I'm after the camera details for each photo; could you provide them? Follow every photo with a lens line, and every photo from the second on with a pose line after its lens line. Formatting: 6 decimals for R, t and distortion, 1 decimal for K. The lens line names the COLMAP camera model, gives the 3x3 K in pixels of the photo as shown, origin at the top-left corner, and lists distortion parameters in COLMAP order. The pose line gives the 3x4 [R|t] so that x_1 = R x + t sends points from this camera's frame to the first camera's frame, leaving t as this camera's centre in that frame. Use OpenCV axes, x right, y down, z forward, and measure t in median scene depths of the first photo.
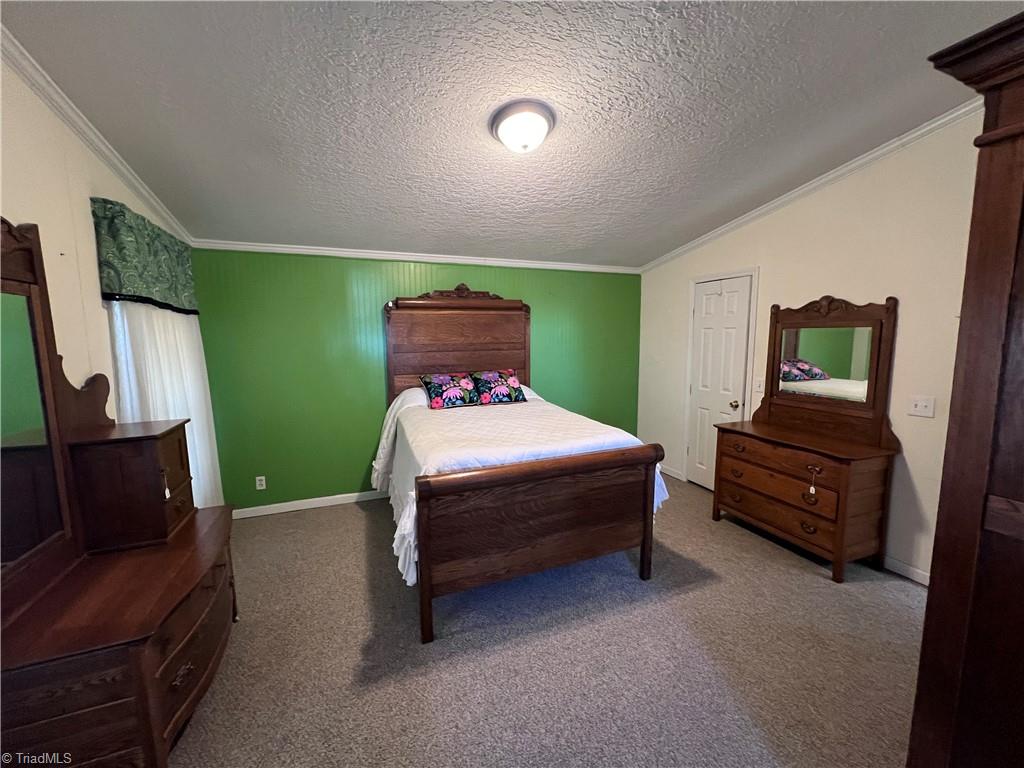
lens RADIAL K [[411.4, 0, 509.8], [0, 411.4, 381.3], [0, 0, 1]] dist [-0.000164, 0.000064]
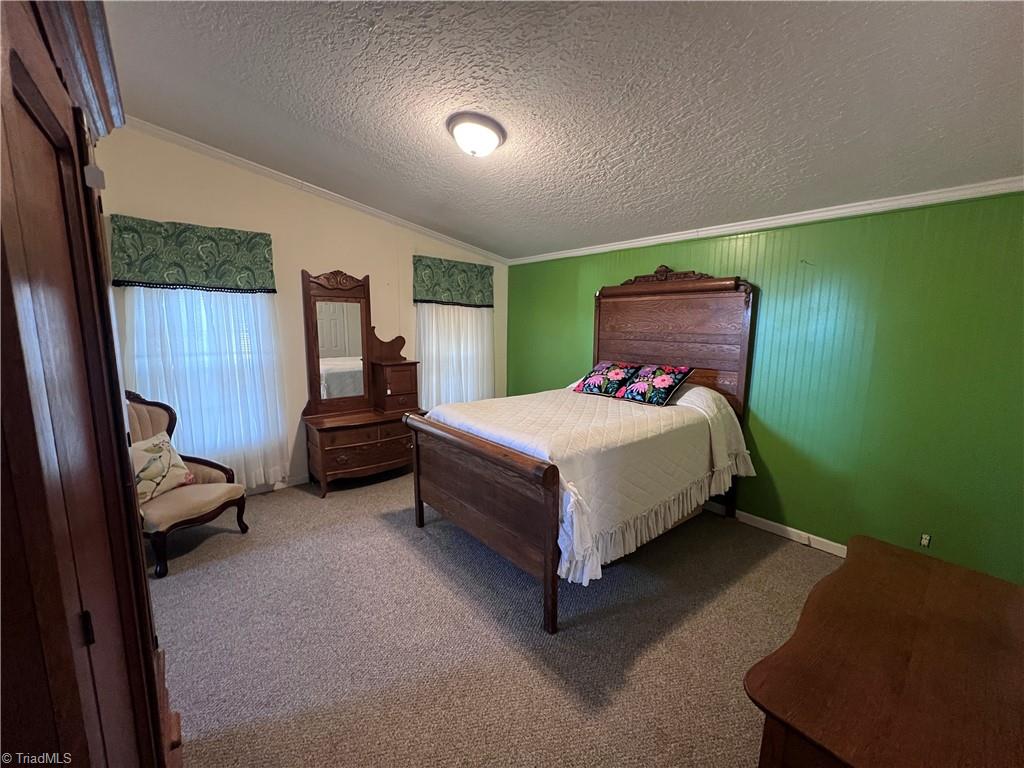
lens RADIAL K [[408.6, 0, 508.6], [0, 408.6, 381.1], [0, 0, 1]] dist [0.001477, 0.000121]
pose [[0.308514, 0.147966, -0.939641, 0.803829], [-0.121615, 0.985856, 0.115313, -0.064279], [0.943413, 0.078699, 0.322145, 0.520245]]
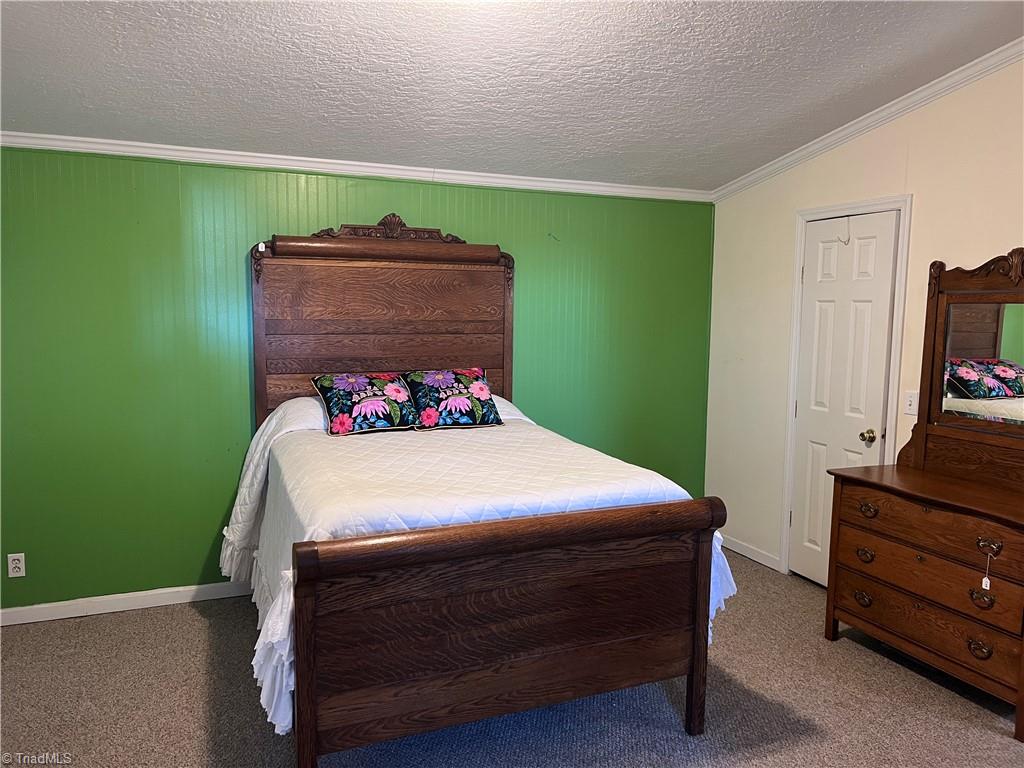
lens RADIAL K [[770.4, 0, 510.4], [0, 770.4, 386.6], [0, 0, 1]] dist [0.075388, -0.090802]
pose [[0.999602, 0.016953, 0.022555, 0.031987], [-0.016719, 0.999805, -0.010526, 0.008926], [-0.022729, 0.010144, 0.999690, -0.074271]]
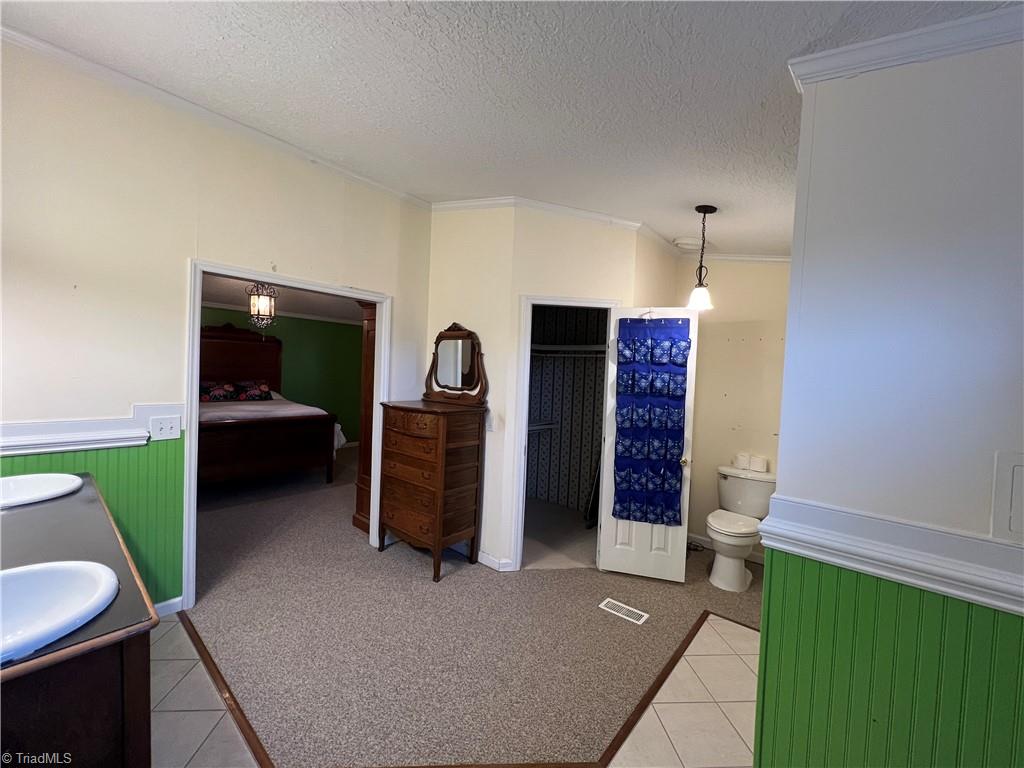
lens RADIAL K [[411.4, 0, 509.8], [0, 411.4, 381.3], [0, 0, 1]] dist [-0.000164, 0.000064]
pose [[0.887550, 0.035412, 0.459348, 0.140805], [-0.000202, 0.997071, -0.076476, 0.114754], [-0.460710, 0.067783, 0.884958, -0.992368]]
